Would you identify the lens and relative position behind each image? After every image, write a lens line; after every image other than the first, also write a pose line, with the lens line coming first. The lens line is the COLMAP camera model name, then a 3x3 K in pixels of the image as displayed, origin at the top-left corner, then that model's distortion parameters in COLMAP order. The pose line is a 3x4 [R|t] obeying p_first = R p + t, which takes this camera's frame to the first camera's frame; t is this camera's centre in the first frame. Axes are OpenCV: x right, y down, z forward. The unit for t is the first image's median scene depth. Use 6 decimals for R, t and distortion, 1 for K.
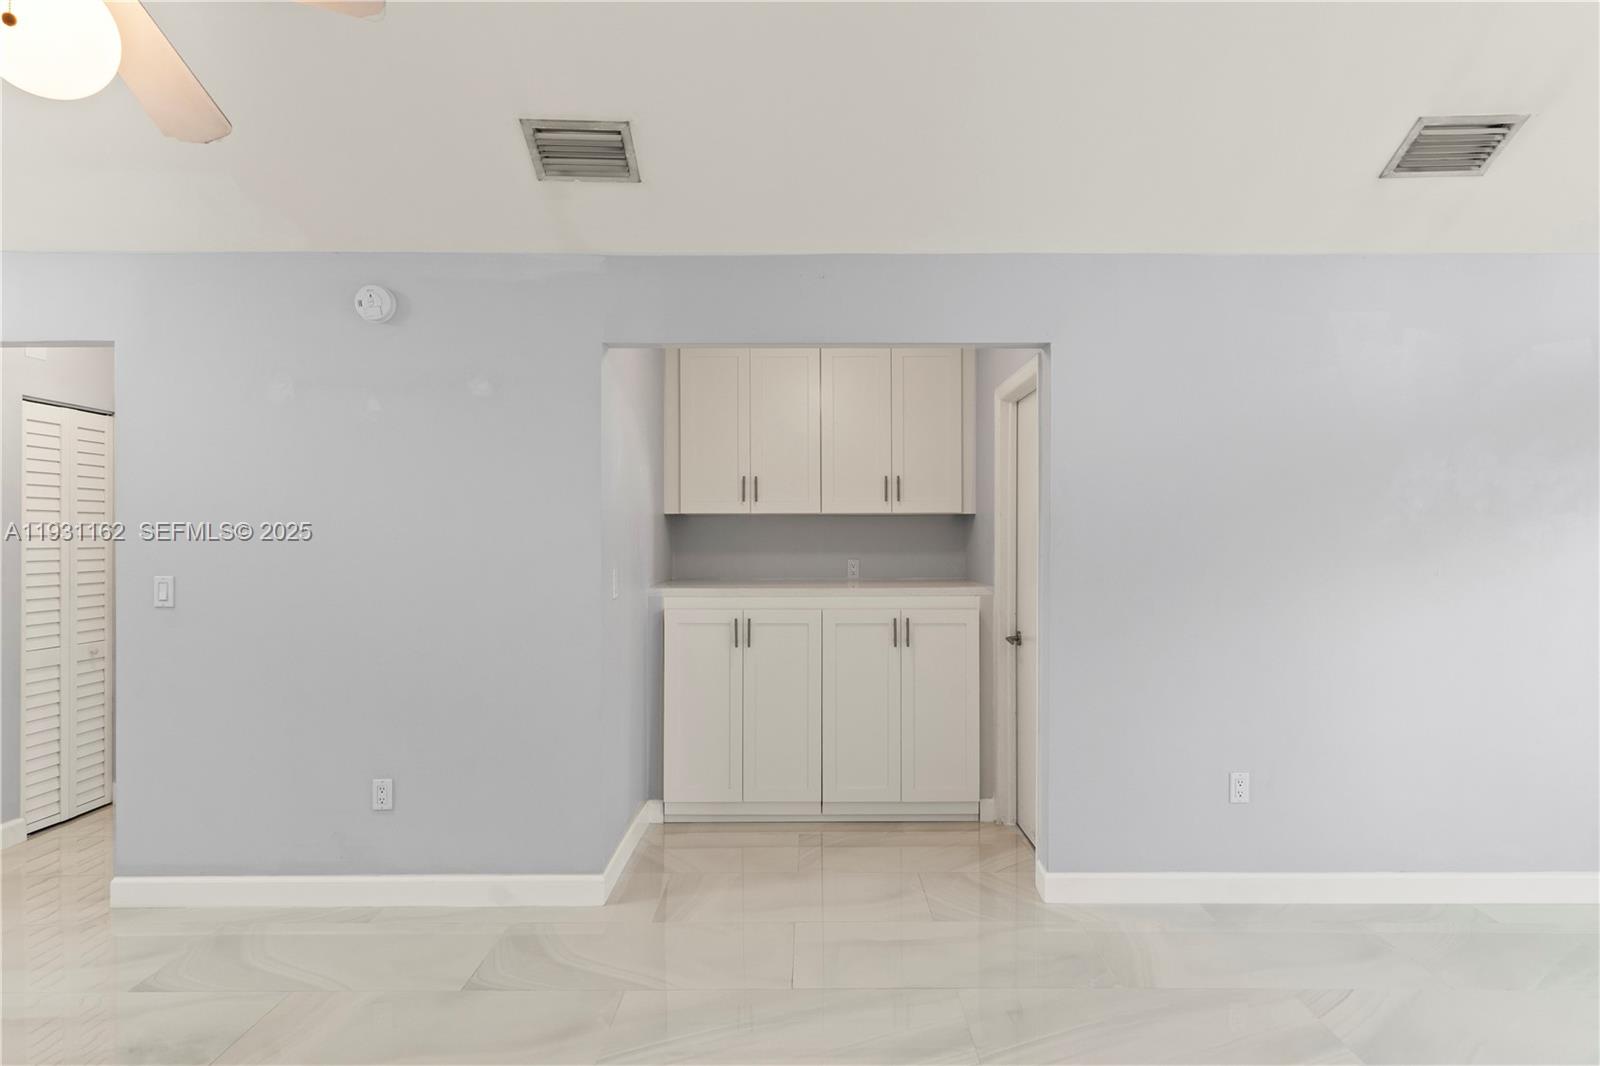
lens RADIAL K [[954.9, 0, 811.6], [0, 954.9, 540.3], [0, 0, 1]] dist [-0.002059, 0.000408]
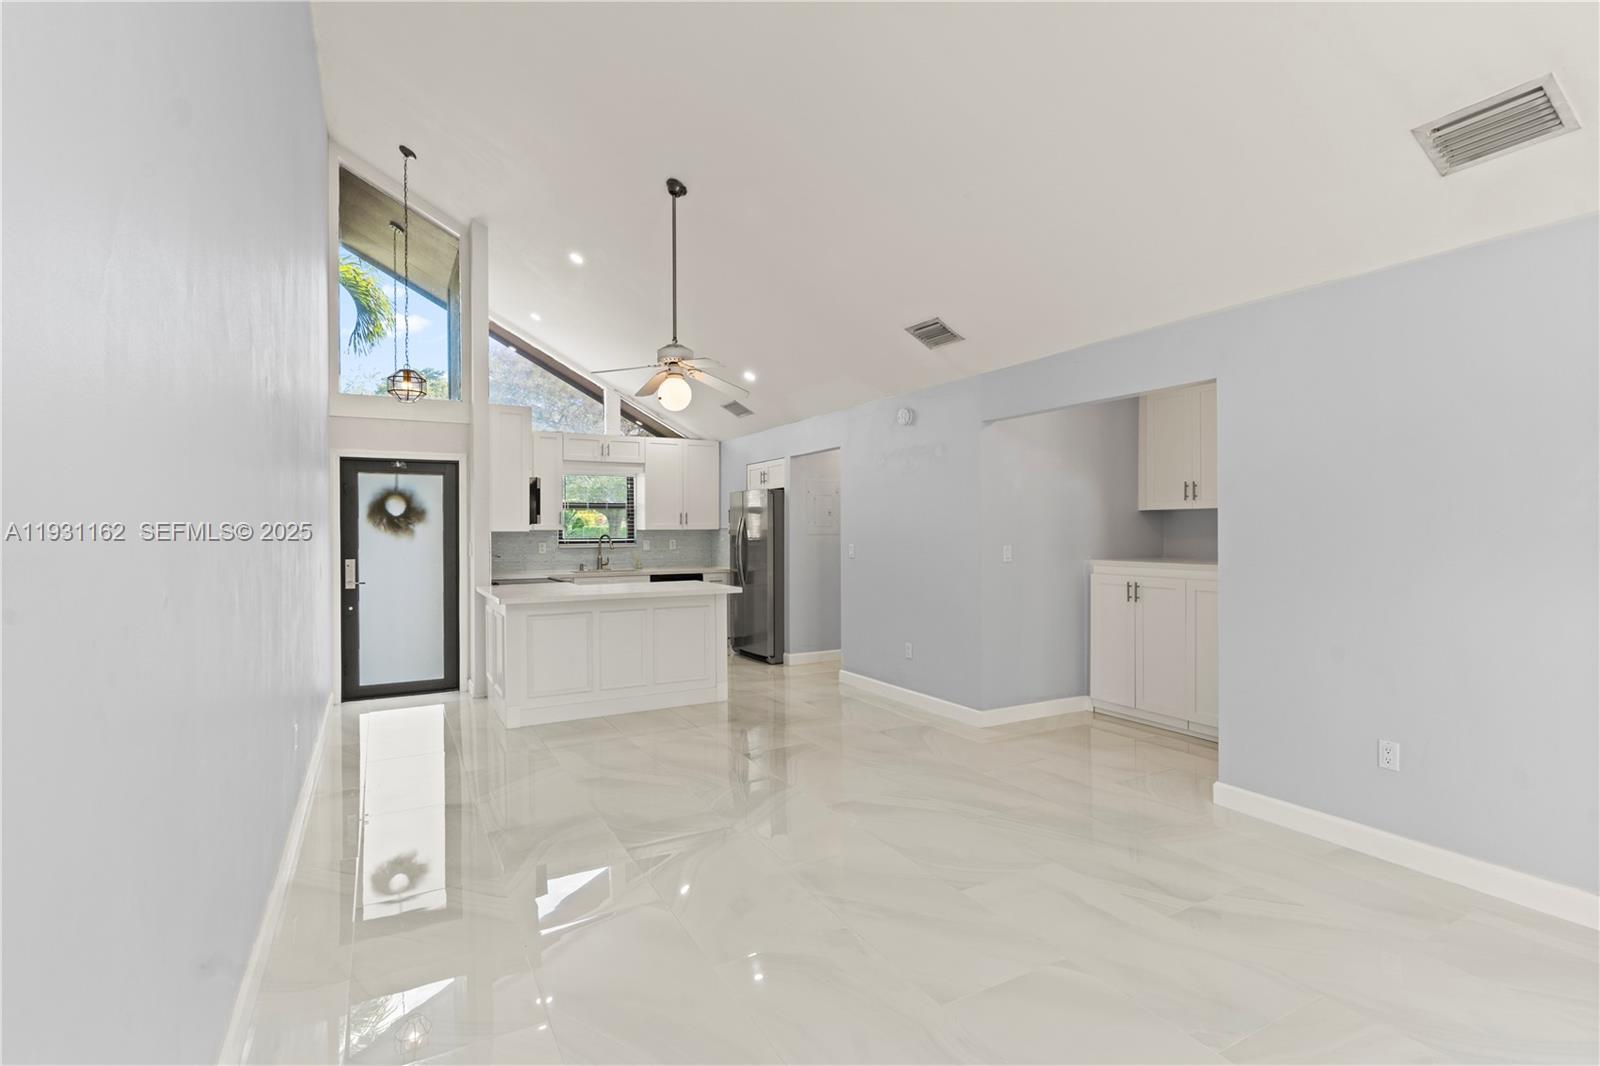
lens RADIAL K [[756.5, 0, 800.0], [0, 756.5, 533.0], [0, 0, 1]] dist [0.000854, 0.000087]
pose [[0.481834, 0.003275, -0.876257, 0.689646], [0.003381, 0.999979, 0.005596, -0.001448], [0.876256, -0.005659, 0.481812, -0.004490]]
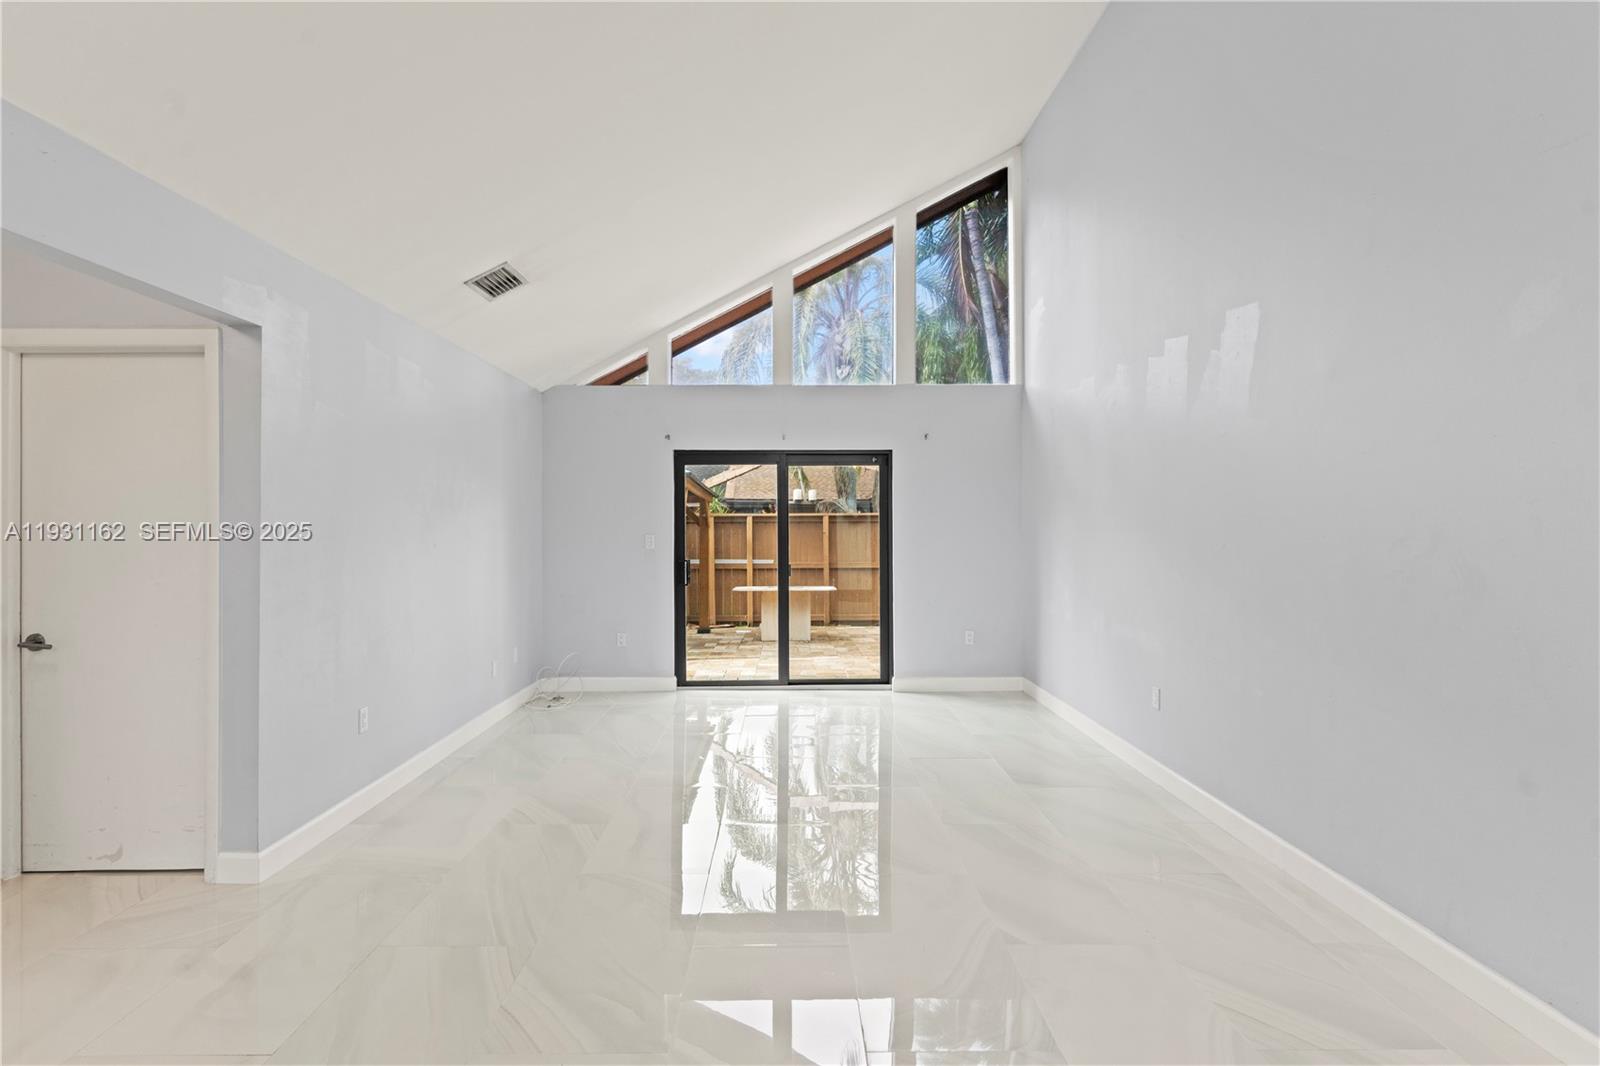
lens RADIAL K [[767.4, 0, 797.2], [0, 767.4, 523.6], [0, 0, 1]] dist [0.000886, -0.000126]
pose [[-0.011291, 0.004942, 0.999924, -0.443280], [0.004987, 0.999976, -0.004886, 0.007088], [-0.999924, 0.004931, -0.011315, 0.345066]]
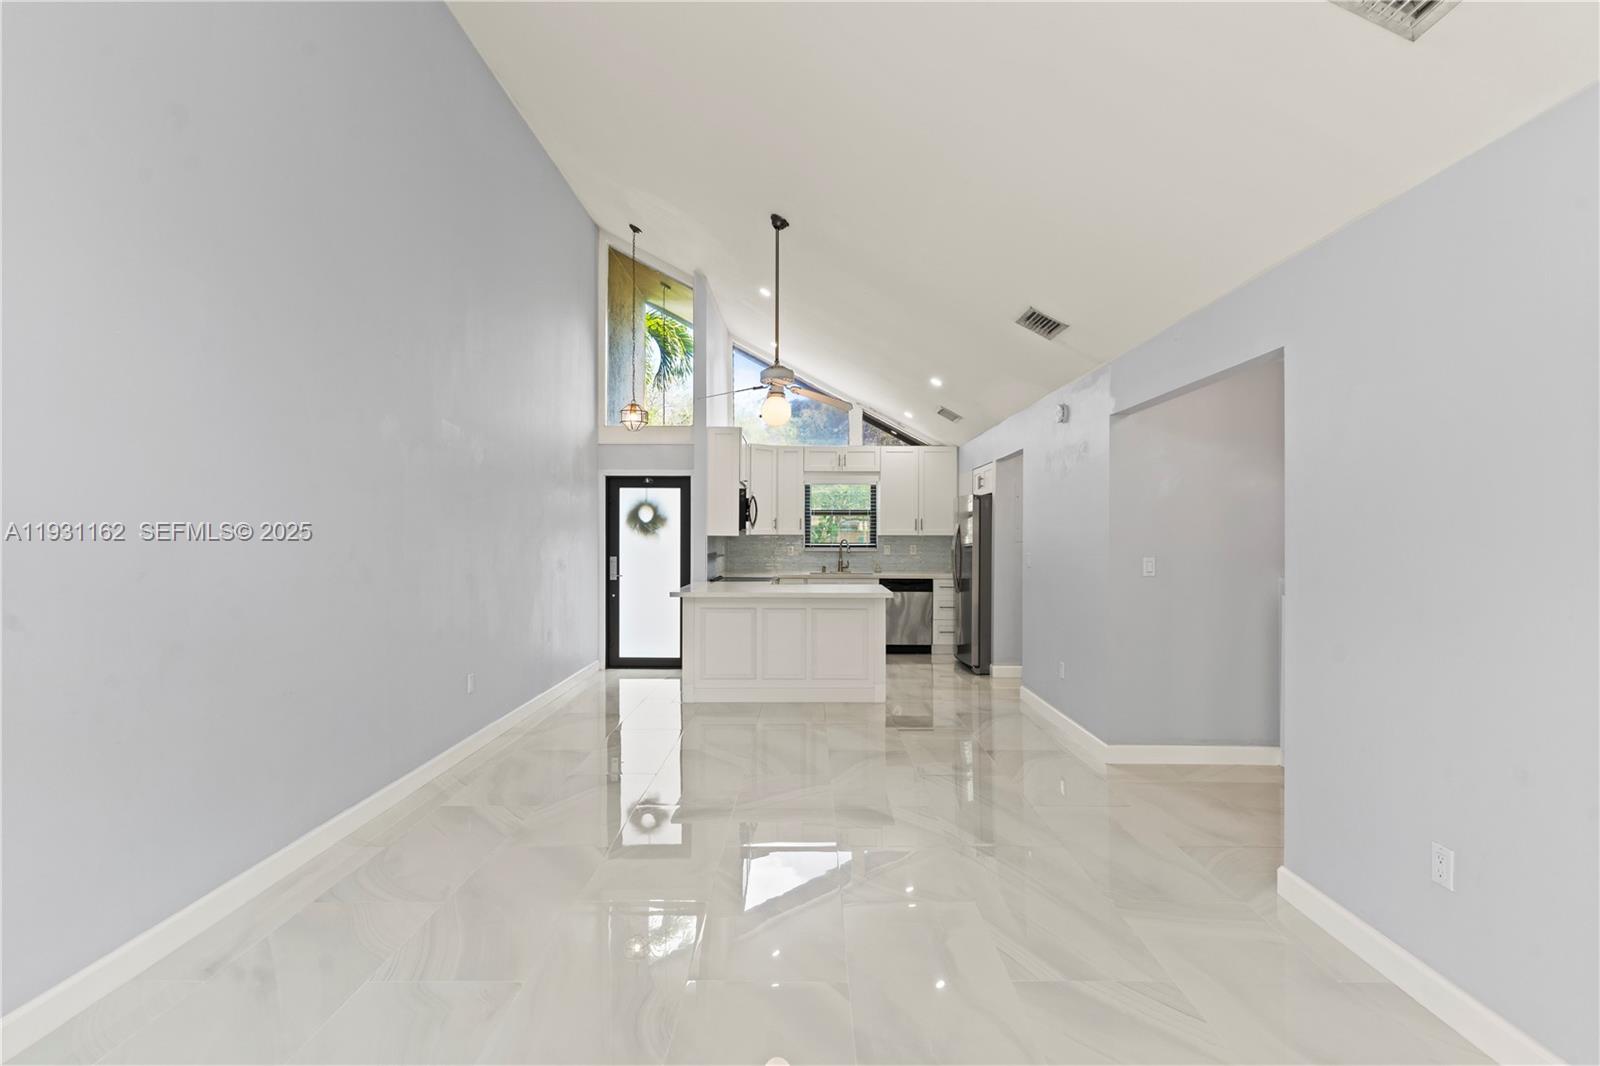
lens RADIAL K [[758.9, 0, 803.8], [0, 758.9, 536.8], [0, 0, 1]] dist [-0.000920, -0.000240]
pose [[-0.007687, 0.004243, -0.999961, 0.828898], [-0.004849, 0.999979, 0.004281, -0.003683], [0.999959, 0.004881, -0.007666, 0.384157]]
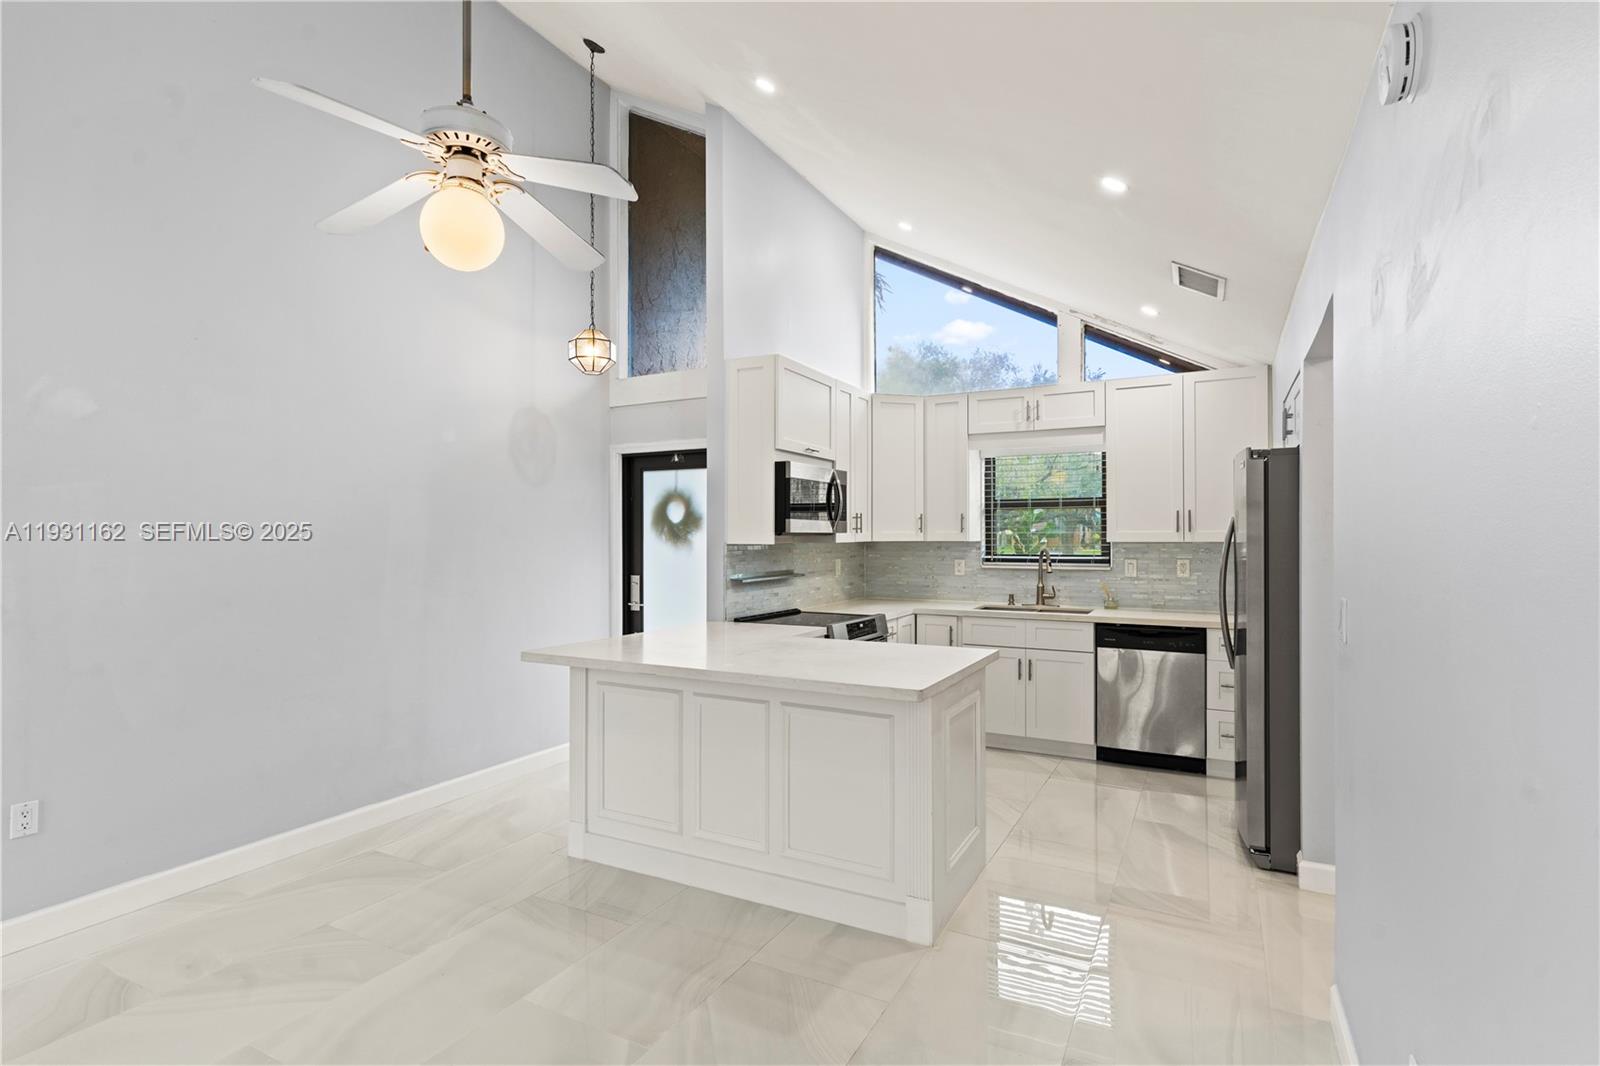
lens RADIAL K [[771.3, 0, 800.0], [0, 771.3, 533.0], [0, 0, 1]] dist [0.000152, -0.000723]
pose [[-0.475439, -0.004634, -0.879737, 0.023217], [-0.000173, 0.999987, -0.005174, -0.006983], [0.879749, -0.002308, -0.475433, 0.708465]]
